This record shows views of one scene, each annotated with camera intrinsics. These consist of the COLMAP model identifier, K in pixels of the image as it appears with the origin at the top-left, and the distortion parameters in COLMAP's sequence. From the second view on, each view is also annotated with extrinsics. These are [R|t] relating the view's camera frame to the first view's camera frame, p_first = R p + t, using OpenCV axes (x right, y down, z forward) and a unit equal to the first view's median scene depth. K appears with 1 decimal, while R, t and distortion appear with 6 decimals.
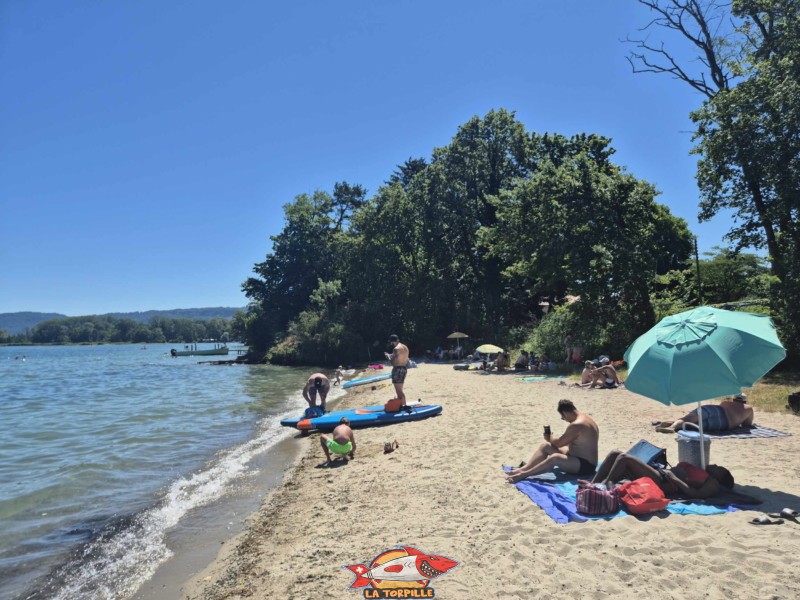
lens RADIAL K [[548.4, 0, 400.0], [0, 548.4, 300.0], [0, 0, 1]] dist [0.040117, -0.005219]
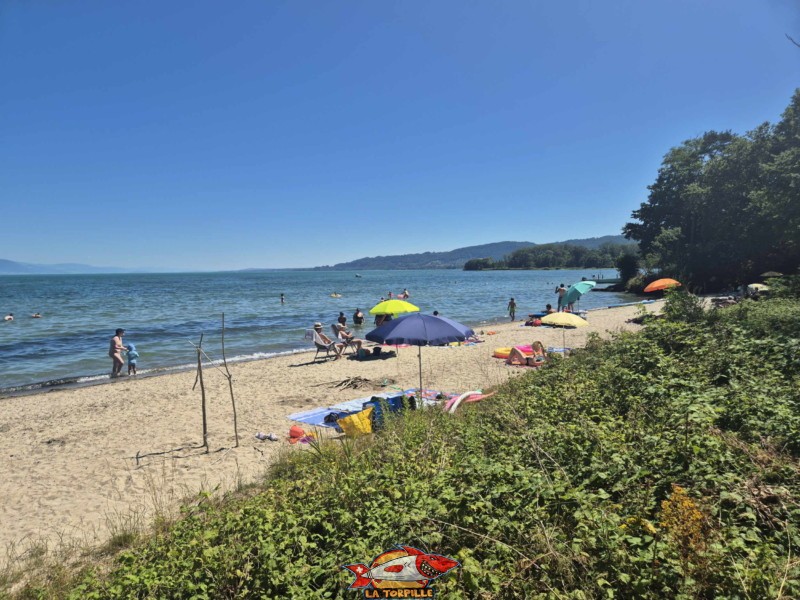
lens RADIAL K [[548.4, 0, 400.0], [0, 548.4, 300.0], [0, 0, 1]] dist [0.040117, -0.005219]
pose [[0.707898, 0.040783, -0.705137, 0.210074], [0.056508, 0.991861, 0.114096, -0.032808], [0.704051, -0.120614, 0.699832, -0.218019]]
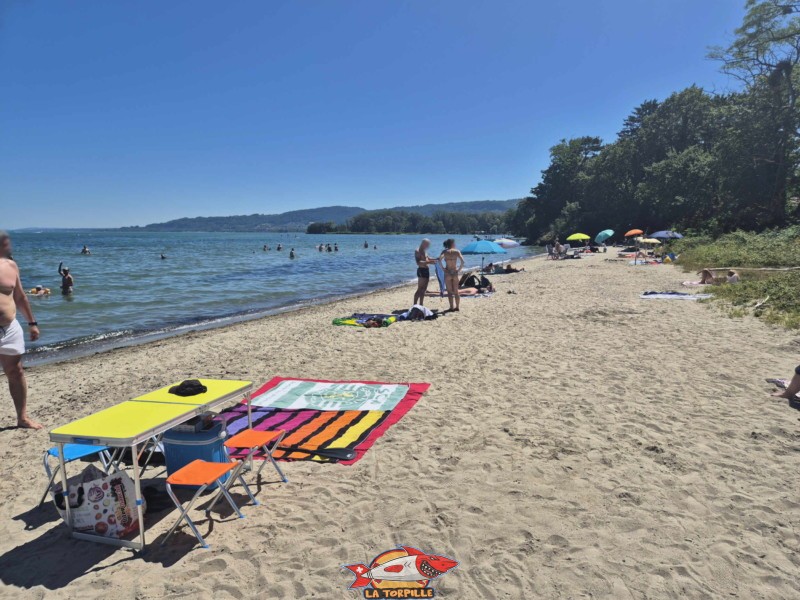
lens RADIAL K [[548.4, 0, 400.0], [0, 548.4, 300.0], [0, 0, 1]] dist [0.040117, -0.005219]
pose [[0.893139, 0.069201, -0.444425, 0.132132], [0.018282, 0.981691, 0.189599, -0.047649], [0.449408, -0.177463, 0.875522, -0.625844]]
